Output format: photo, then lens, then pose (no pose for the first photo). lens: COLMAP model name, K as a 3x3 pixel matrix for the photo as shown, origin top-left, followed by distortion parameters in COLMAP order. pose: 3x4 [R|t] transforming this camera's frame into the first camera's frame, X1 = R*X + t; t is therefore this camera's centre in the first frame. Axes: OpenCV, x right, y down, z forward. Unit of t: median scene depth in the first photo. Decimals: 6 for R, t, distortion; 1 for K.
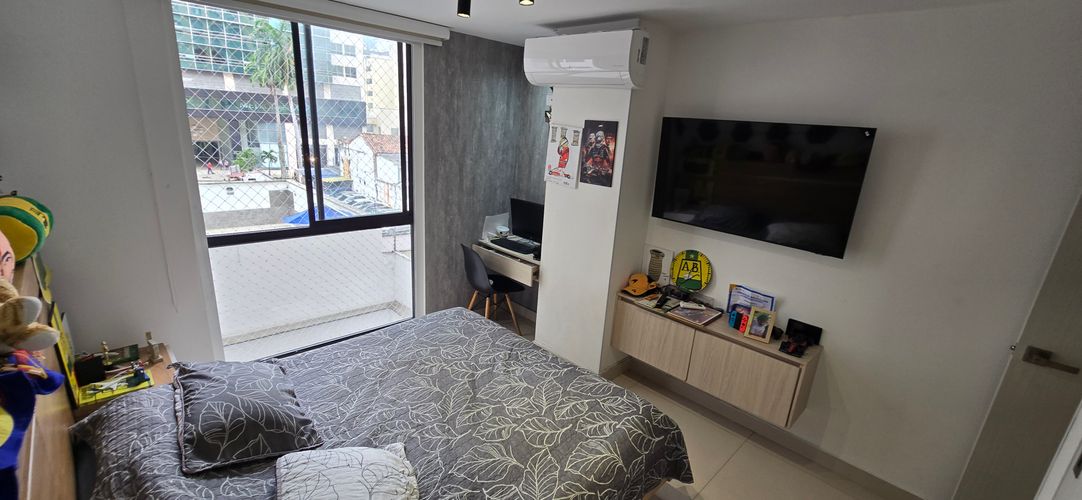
lens RADIAL K [[445.3, 0, 538.8], [0, 445.3, 258.2], [0, 0, 1]] dist [-0.001724, -0.000456]
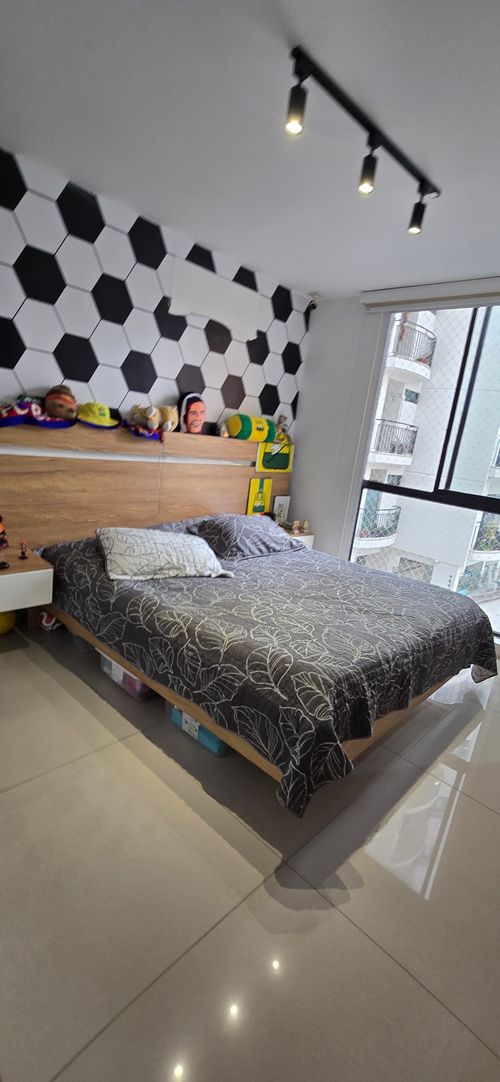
lens RADIAL K [[445.3, 0, 247.6], [0, 445.3, 568.0], [0, 0, 1]] dist [-0.001724, -0.000456]
pose [[0.034574, 0.231912, -0.972122, 0.917515], [-0.388952, 0.899138, 0.200667, 0.088154], [0.920609, 0.371171, 0.121289, 0.764360]]
